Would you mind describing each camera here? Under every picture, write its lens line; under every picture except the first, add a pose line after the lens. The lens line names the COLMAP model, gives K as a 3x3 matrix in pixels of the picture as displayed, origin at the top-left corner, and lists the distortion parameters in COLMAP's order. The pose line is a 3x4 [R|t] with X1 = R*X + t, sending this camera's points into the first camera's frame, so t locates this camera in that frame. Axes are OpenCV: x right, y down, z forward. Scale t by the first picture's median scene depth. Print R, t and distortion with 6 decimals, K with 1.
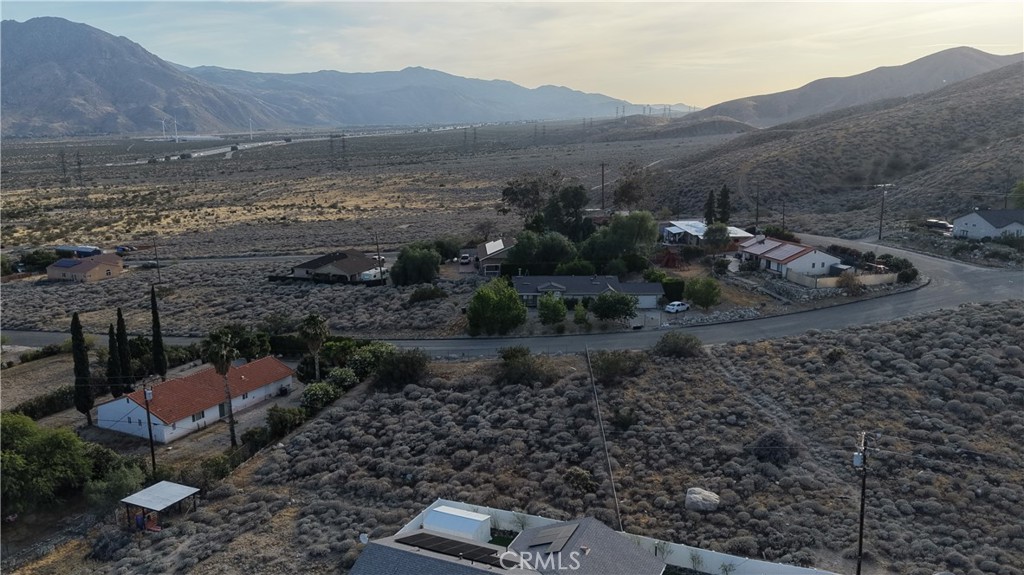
lens RADIAL K [[788.8, 0, 510.8], [0, 788.8, 294.6], [0, 0, 1]] dist [0.068664, -0.103044]
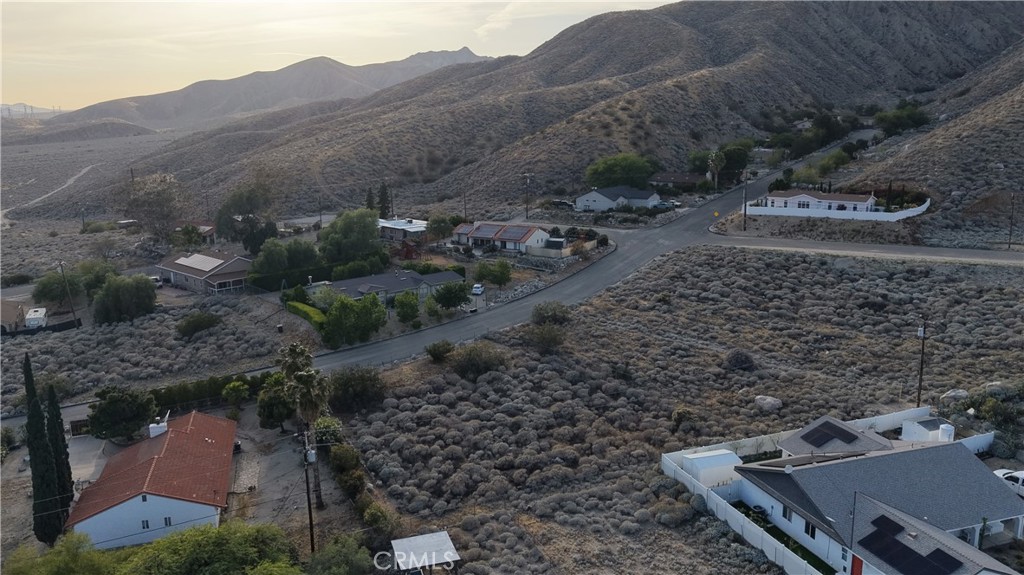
lens RADIAL K [[788.8, 0, 510.8], [0, 788.8, 294.6], [0, 0, 1]] dist [0.068664, -0.103044]
pose [[0.731818, -0.148274, 0.665174, -0.518000], [0.150286, 0.987128, 0.054697, -0.031972], [-0.664723, 0.059938, 0.744682, 0.158492]]
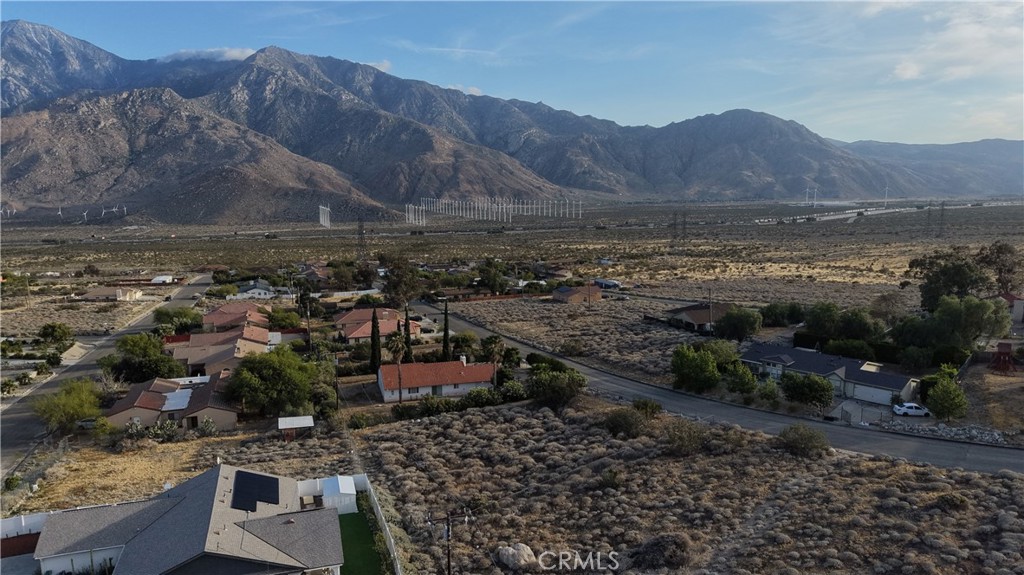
lens RADIAL K [[683.0, 0, 511.3], [0, 683.0, 294.8], [0, 0, 1]] dist [0.045859, -0.052552]
pose [[0.680186, 0.116447, -0.723732, 0.462228], [-0.161293, 0.986880, 0.007200, -0.043694], [0.715075, 0.111835, 0.690044, 0.192267]]
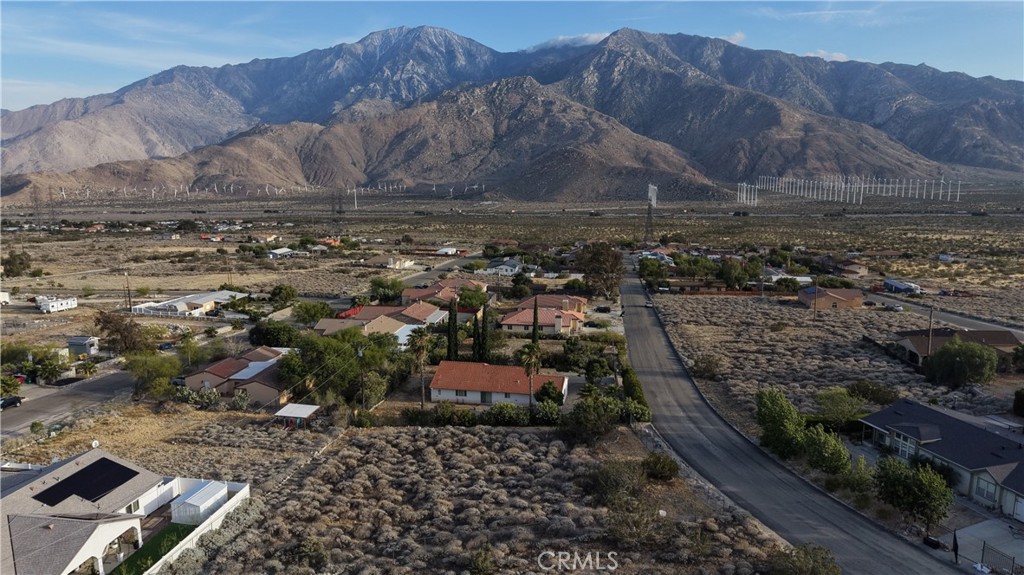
lens RADIAL K [[683.0, 0, 511.3], [0, 683.0, 294.8], [0, 0, 1]] dist [0.045859, -0.052552]
pose [[0.260838, 0.180691, -0.948322, 0.511726], [-0.208705, 0.969652, 0.127350, -0.127680], [0.942553, 0.164702, 0.290633, 0.552223]]
